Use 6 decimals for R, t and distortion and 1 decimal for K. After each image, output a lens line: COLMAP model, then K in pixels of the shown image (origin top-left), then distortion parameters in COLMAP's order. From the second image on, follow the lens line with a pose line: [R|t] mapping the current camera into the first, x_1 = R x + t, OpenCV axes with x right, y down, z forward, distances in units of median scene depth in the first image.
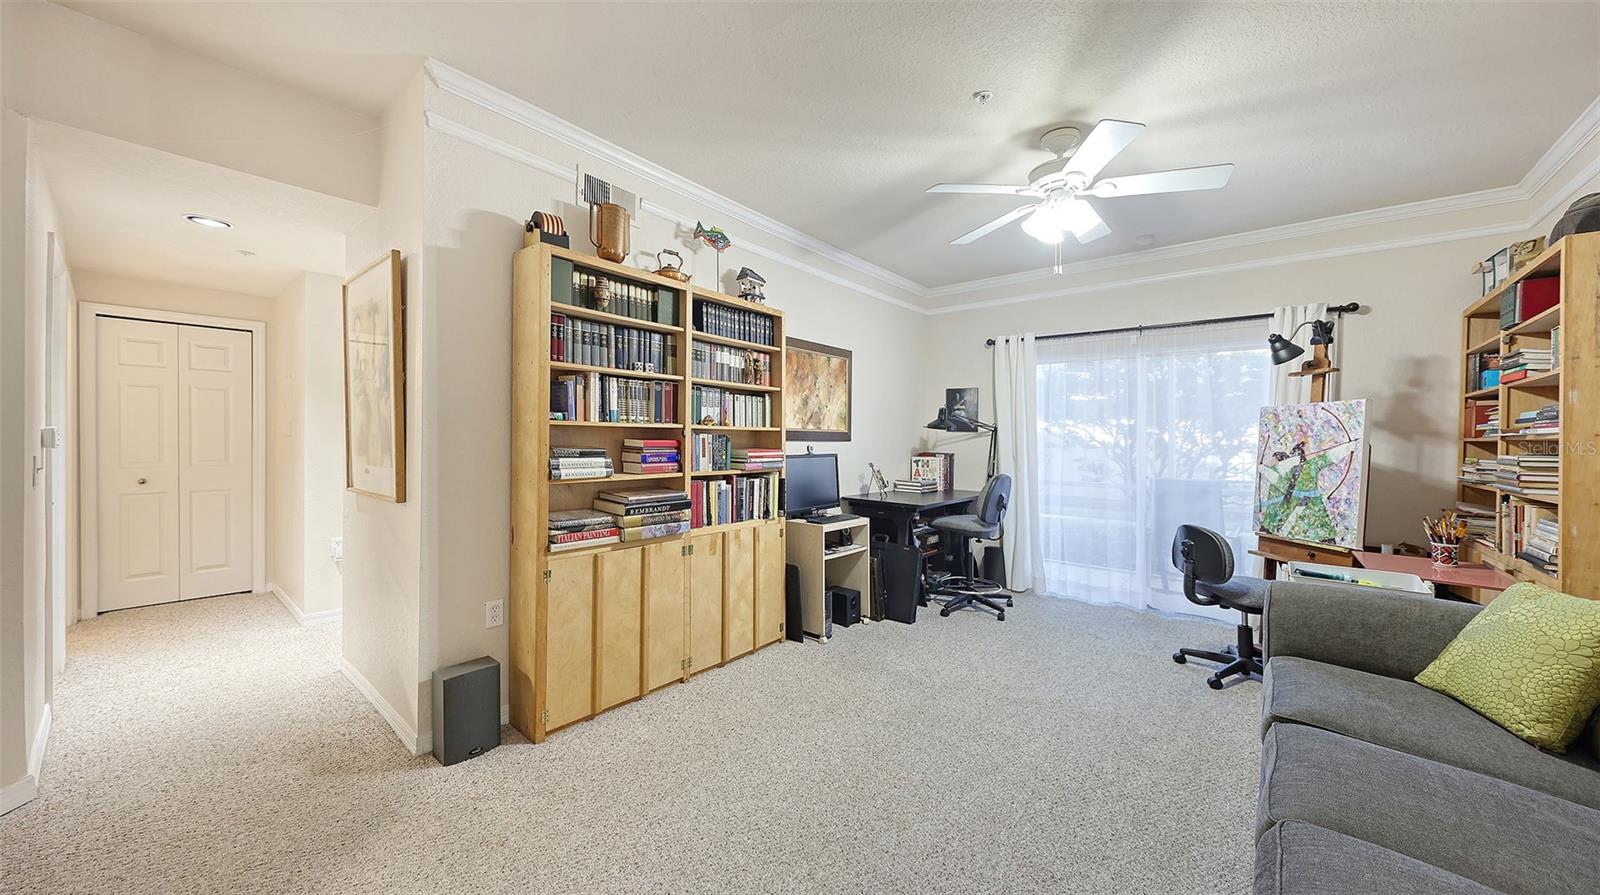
lens RADIAL K [[555.8, 0, 799.4], [0, 555.8, 444.1], [0, 0, 1]] dist [-0.001543, -0.000484]
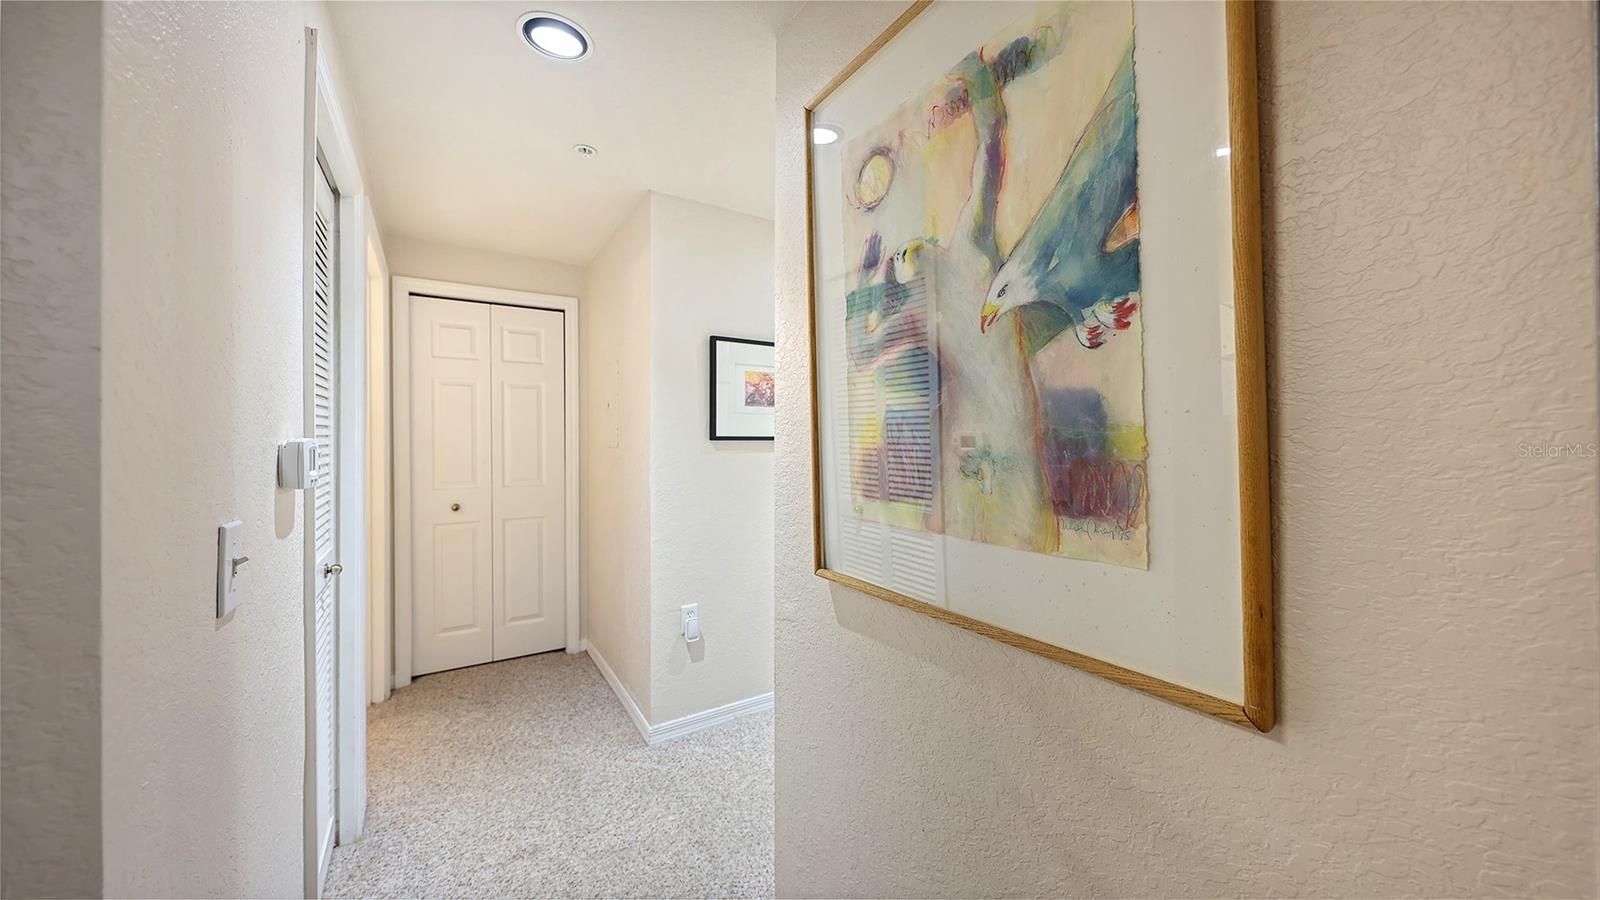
lens RADIAL K [[555.8, 0, 802.5], [0, 555.8, 443.3], [0, 0, 1]] dist [-0.001543, -0.000484]
pose [[0.952722, -0.008442, -0.303727, -0.508290], [0.006791, 0.999956, -0.006489, -0.013544], [0.303769, 0.004120, 0.952737, 0.424582]]
